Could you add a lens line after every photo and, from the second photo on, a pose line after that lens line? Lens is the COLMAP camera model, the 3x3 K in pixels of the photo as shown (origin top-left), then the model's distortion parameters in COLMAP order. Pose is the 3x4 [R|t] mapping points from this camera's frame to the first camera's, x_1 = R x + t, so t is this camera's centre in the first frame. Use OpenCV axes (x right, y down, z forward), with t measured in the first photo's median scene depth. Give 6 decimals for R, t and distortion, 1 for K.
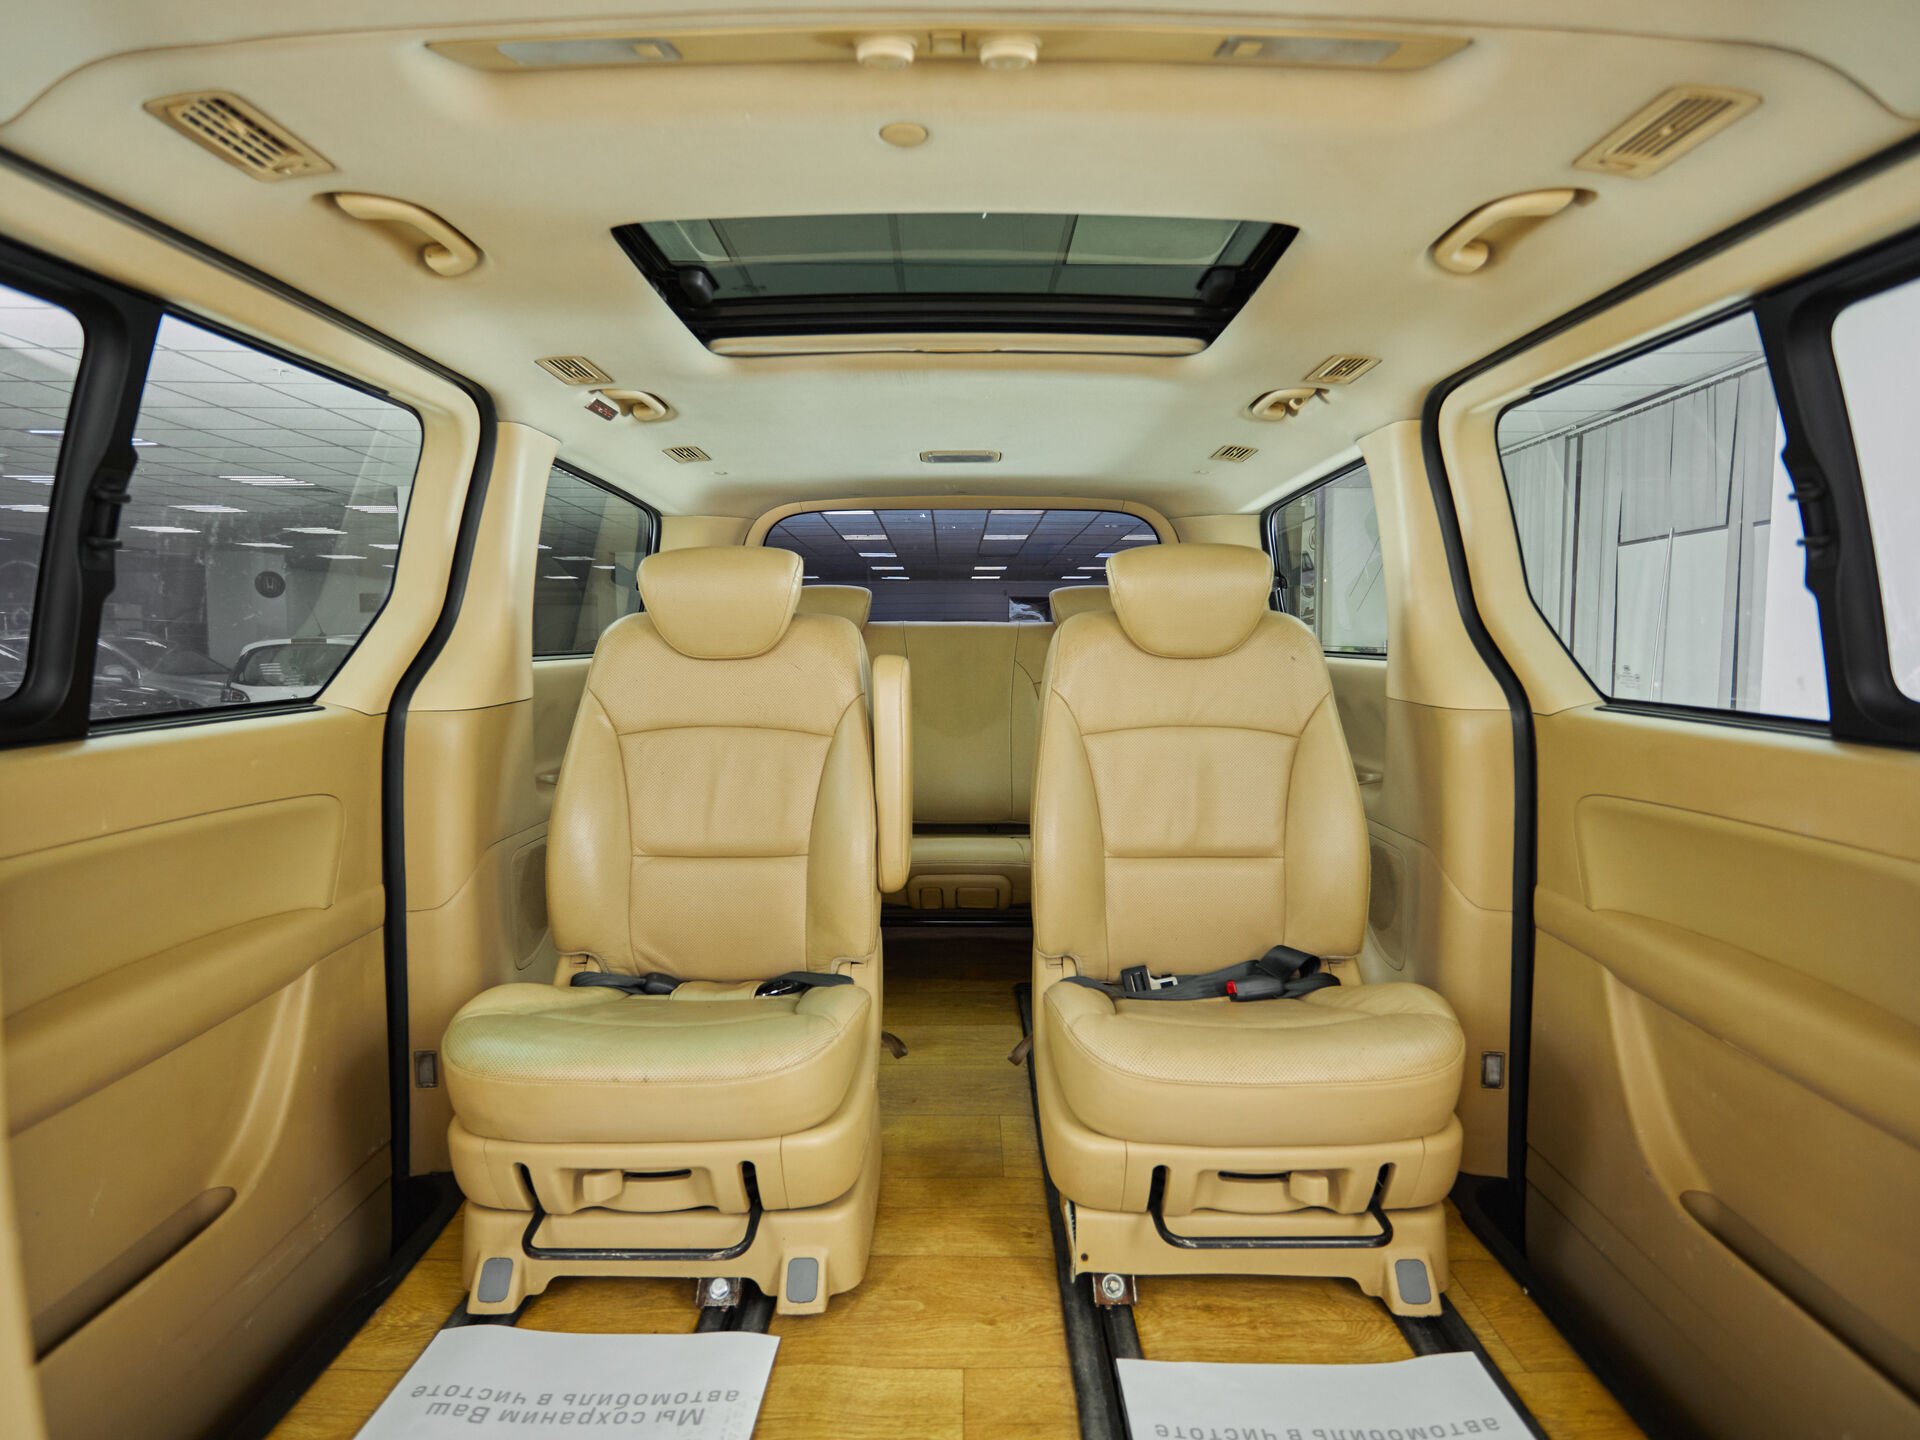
lens RADIAL K [[956.1, 0, 960.0], [0, 956.1, 720.0], [0, 0, 1]] dist [-0.000013, 0.000036]
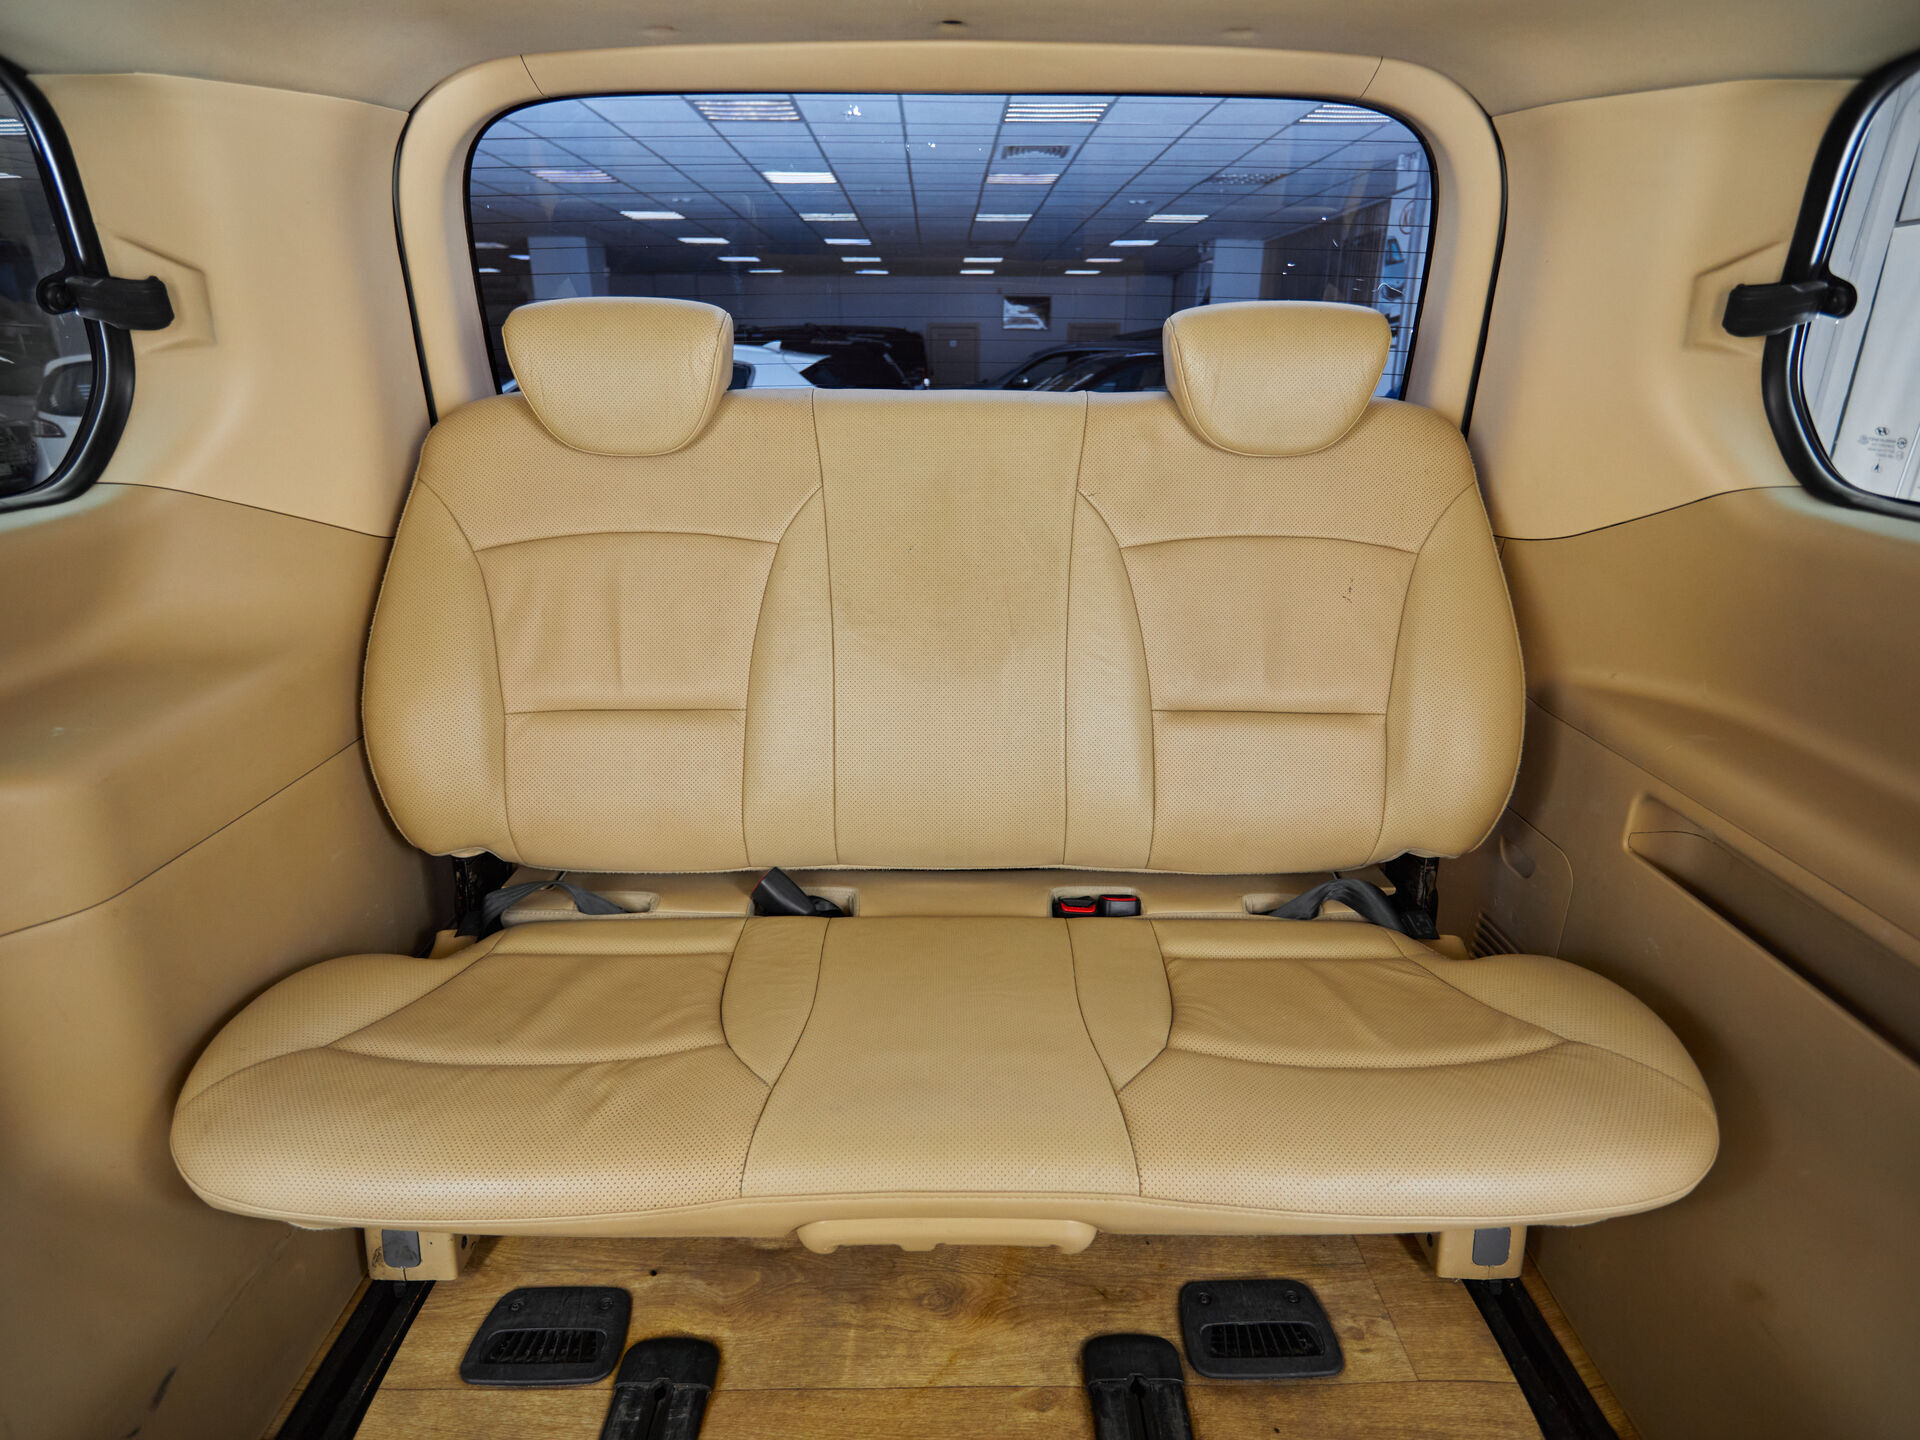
lens RADIAL K [[956.1, 0, 960.0], [0, 956.1, 720.0], [0, 0, 1]] dist [-0.000013, 0.000036]
pose [[0.999938, -0.001320, 0.011048, 0.001175], [-0.001901, 0.958073, 0.286516, -0.015698], [-0.010963, -0.286520, 0.958012, 0.103117]]
